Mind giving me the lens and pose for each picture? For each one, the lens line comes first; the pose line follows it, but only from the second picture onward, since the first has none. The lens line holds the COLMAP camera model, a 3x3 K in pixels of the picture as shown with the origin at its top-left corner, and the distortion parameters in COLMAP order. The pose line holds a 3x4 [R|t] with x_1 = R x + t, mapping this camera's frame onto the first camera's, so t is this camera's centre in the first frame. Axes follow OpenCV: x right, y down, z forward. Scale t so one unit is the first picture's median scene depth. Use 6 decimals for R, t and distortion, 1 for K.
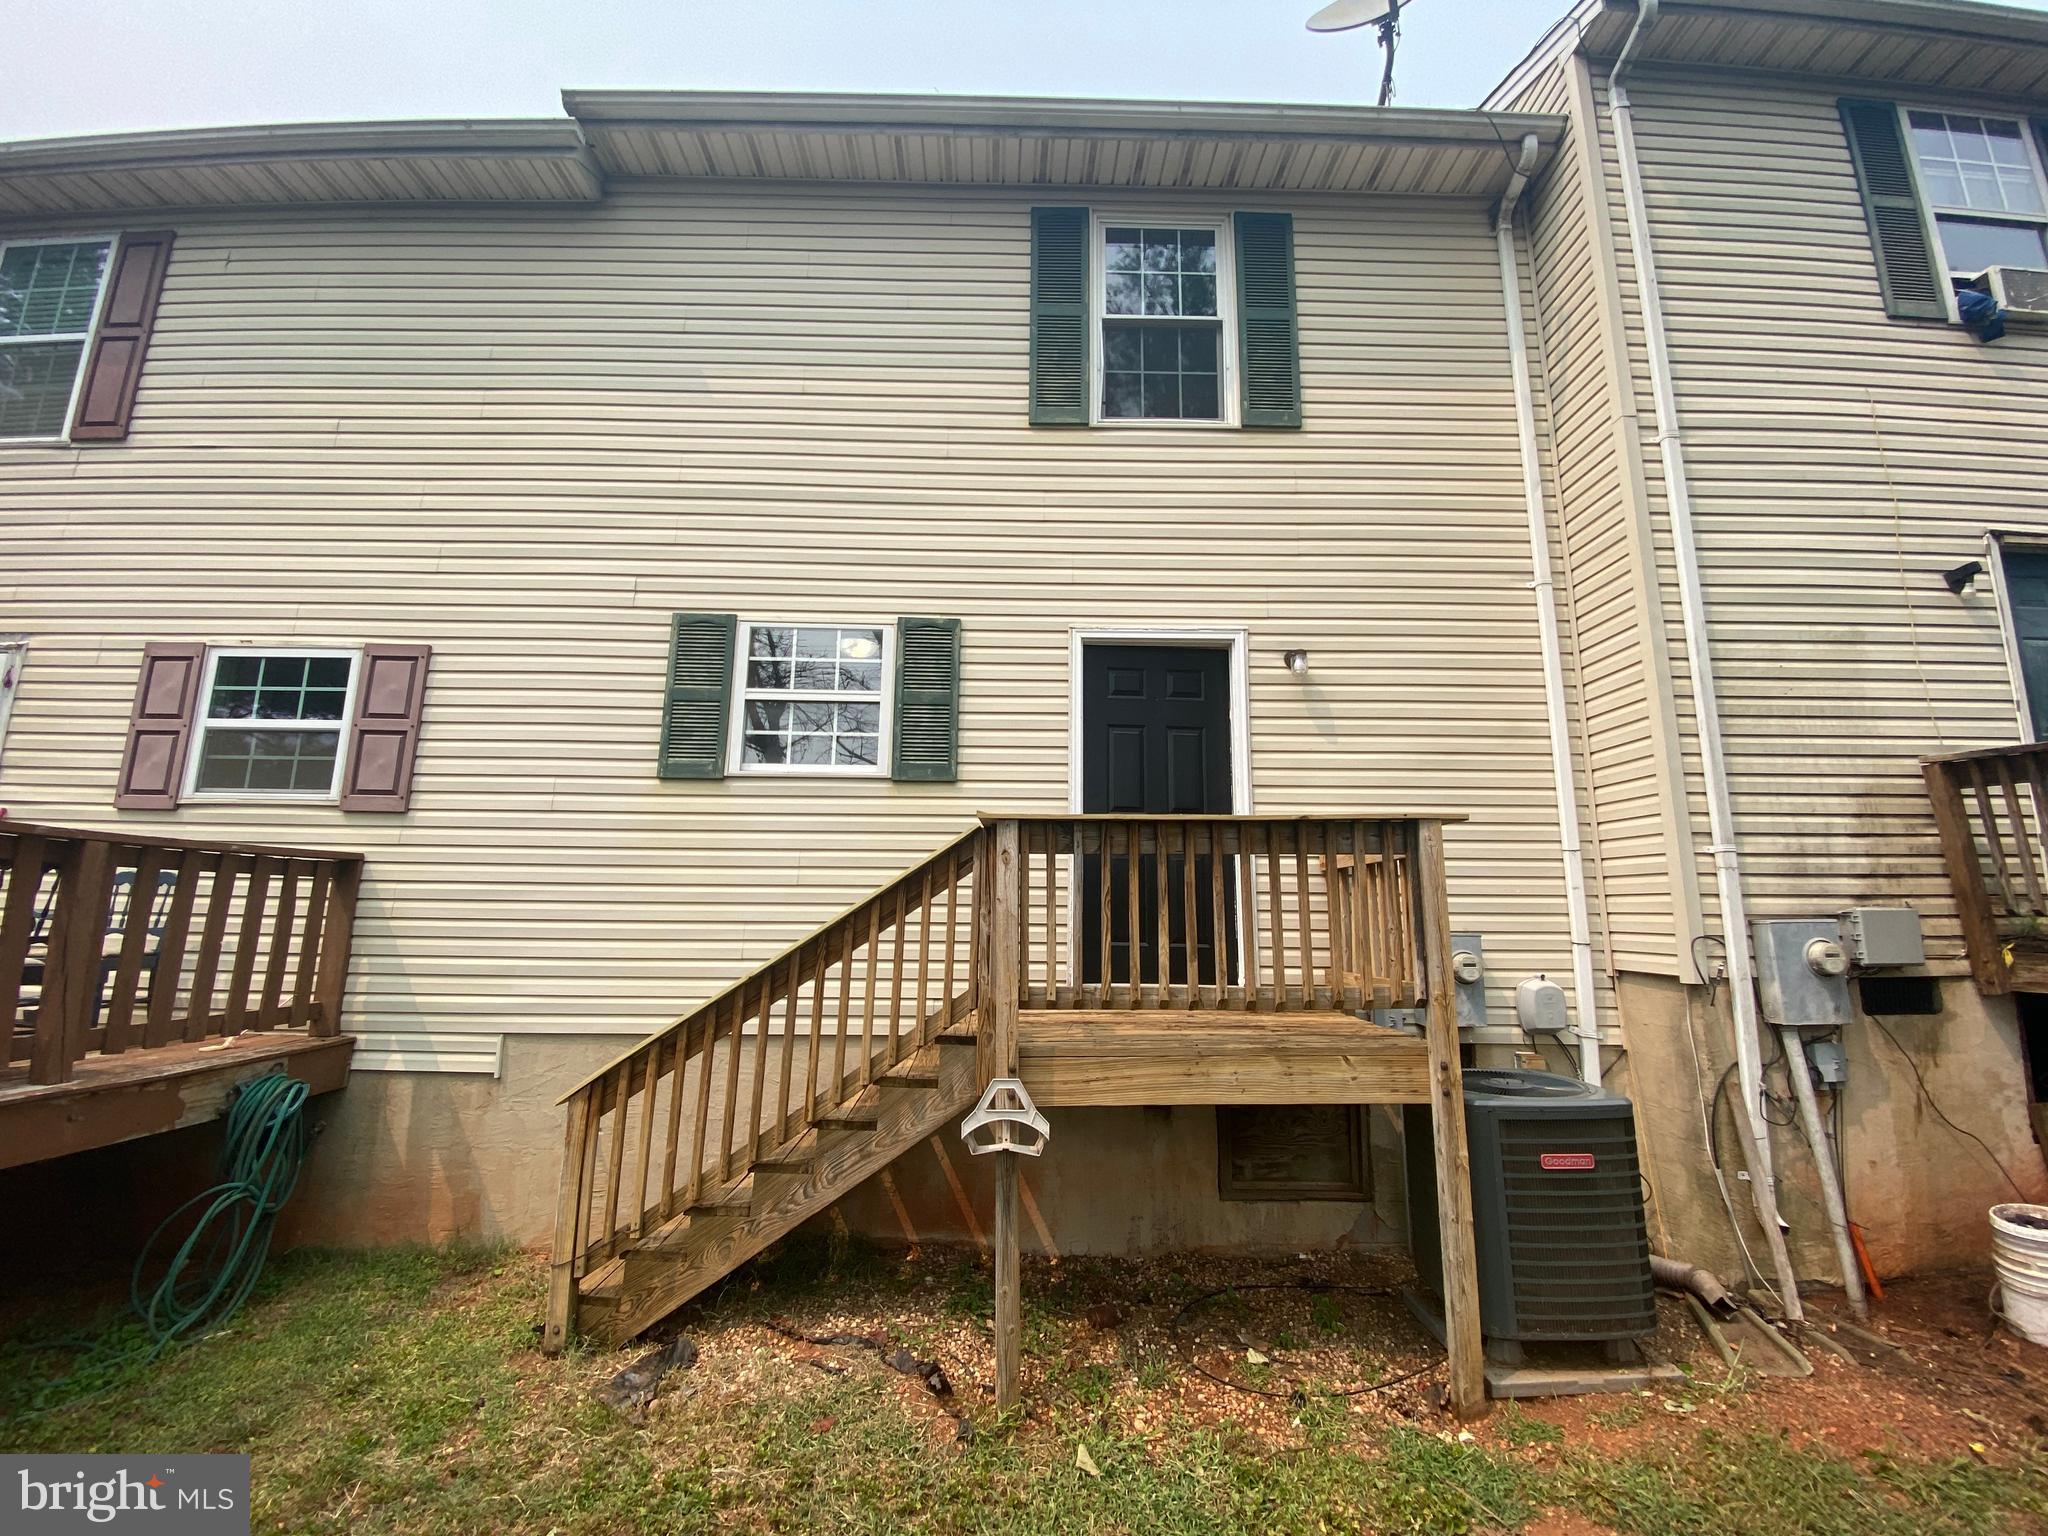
lens RADIAL K [[845.6, 0, 1017.1], [0, 845.6, 773.4], [0, 0, 1]] dist [0.018433, -0.015264]
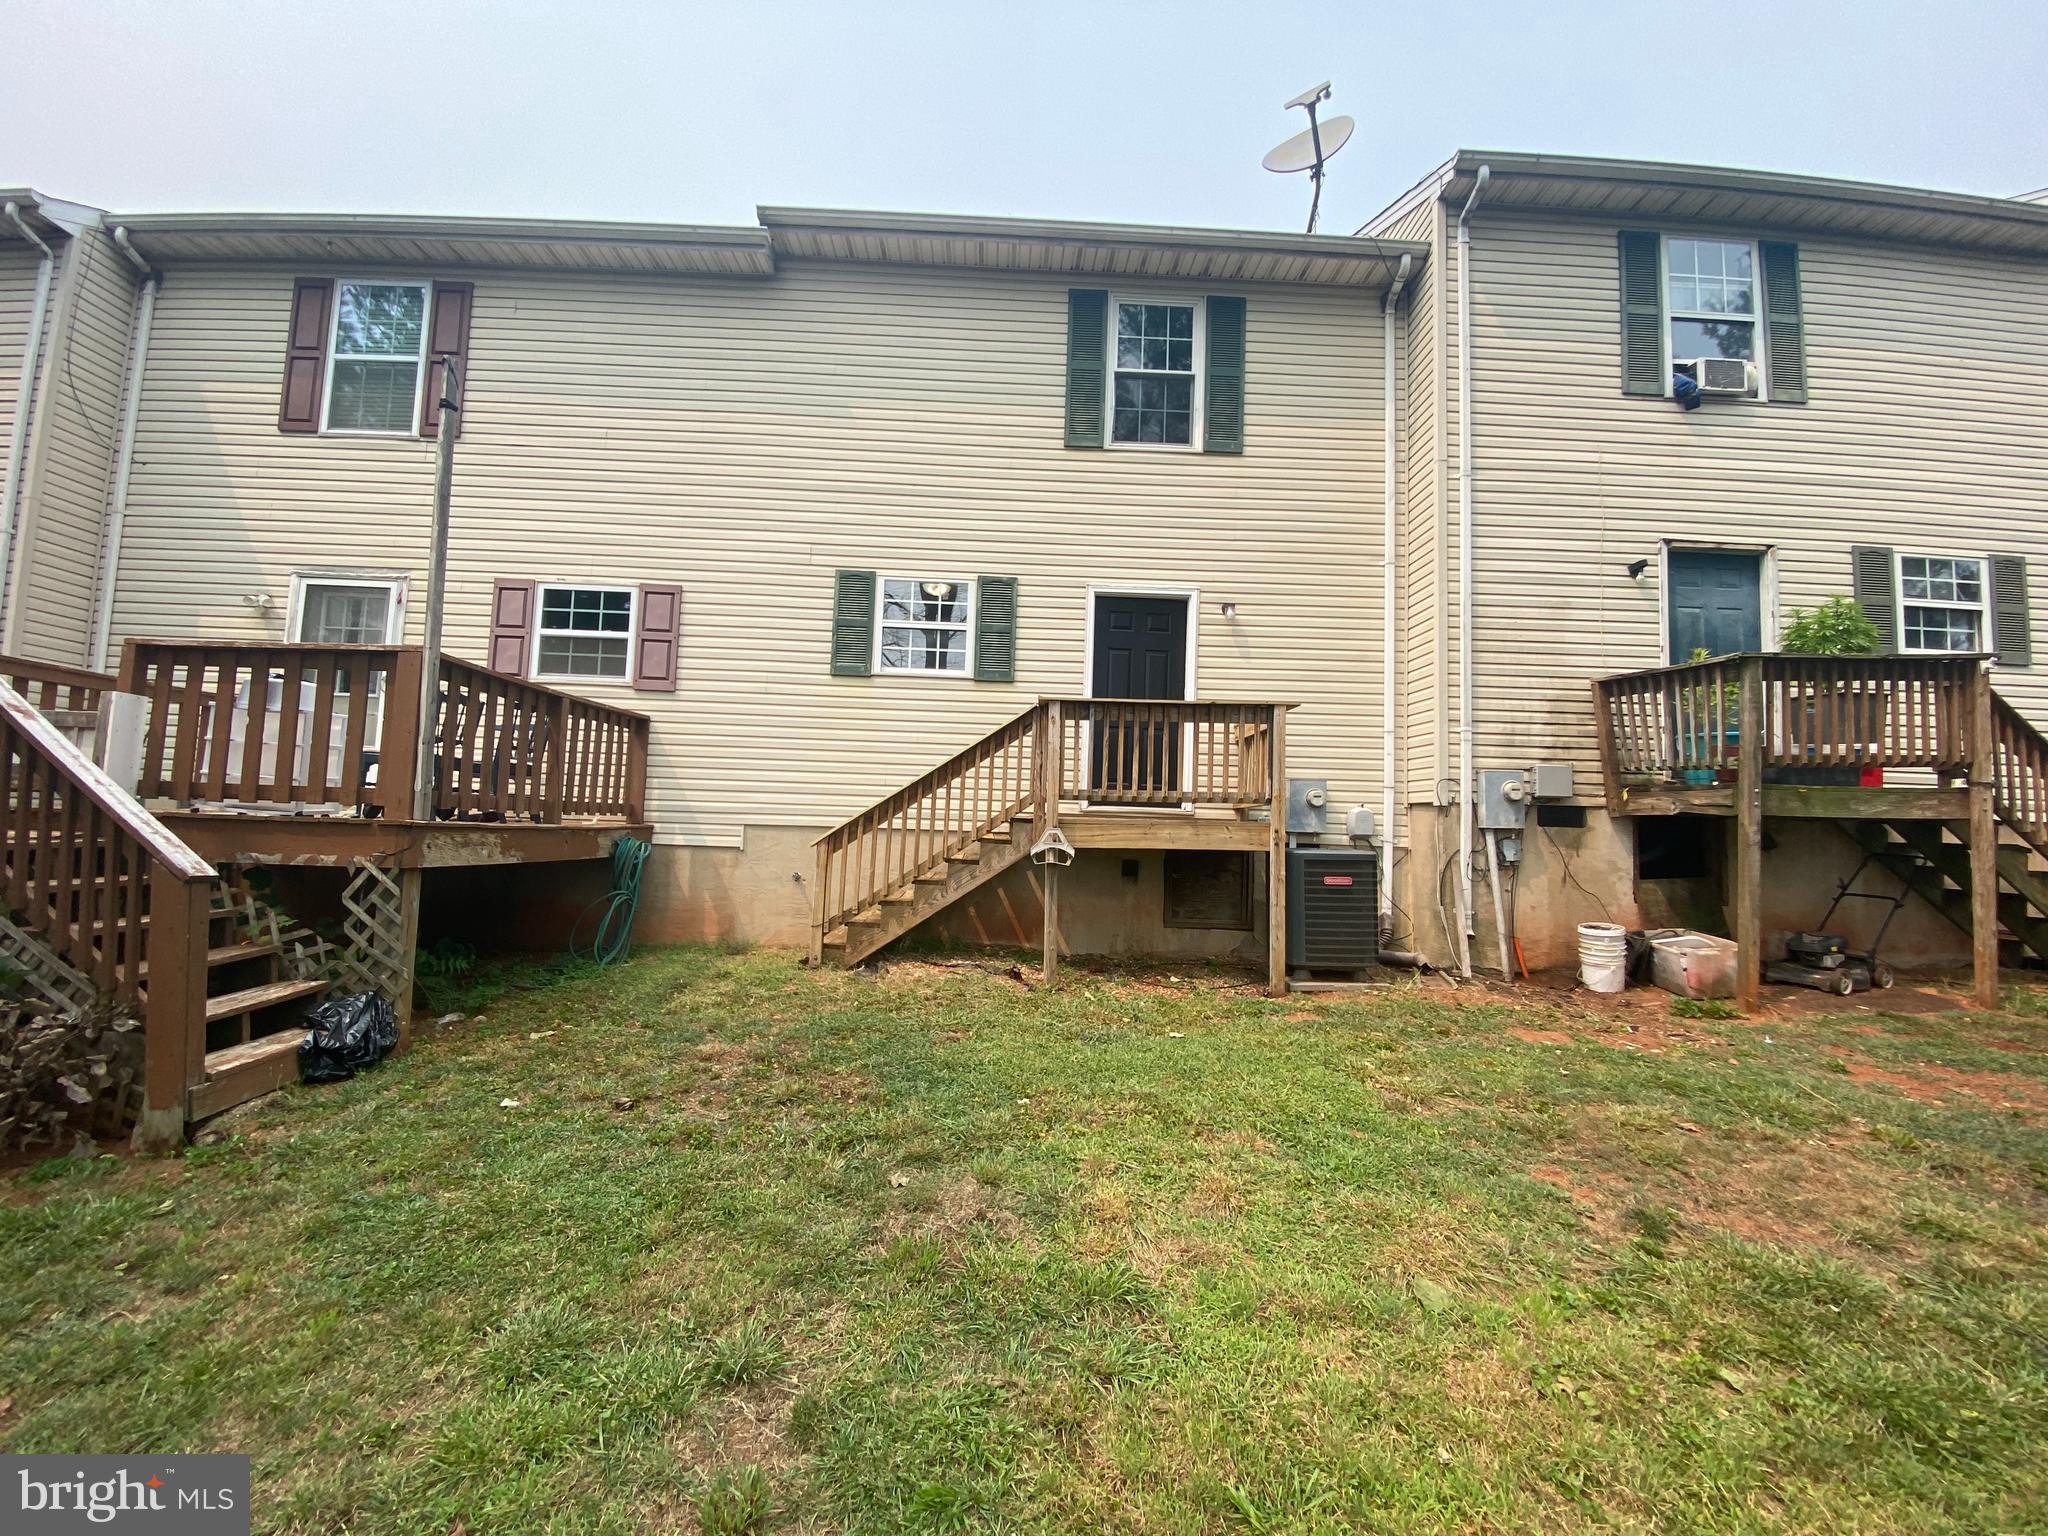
lens RADIAL K [[833.6, 0, 1024.0], [0, 833.6, 768.0], [0, 0, 1]] dist [0.028312, -0.014755]
pose [[0.999627, 0.022533, 0.015460, -0.073933], [-0.023918, 0.995082, 0.096128, 0.021325], [-0.013218, -0.096462, 0.995249, -0.596756]]
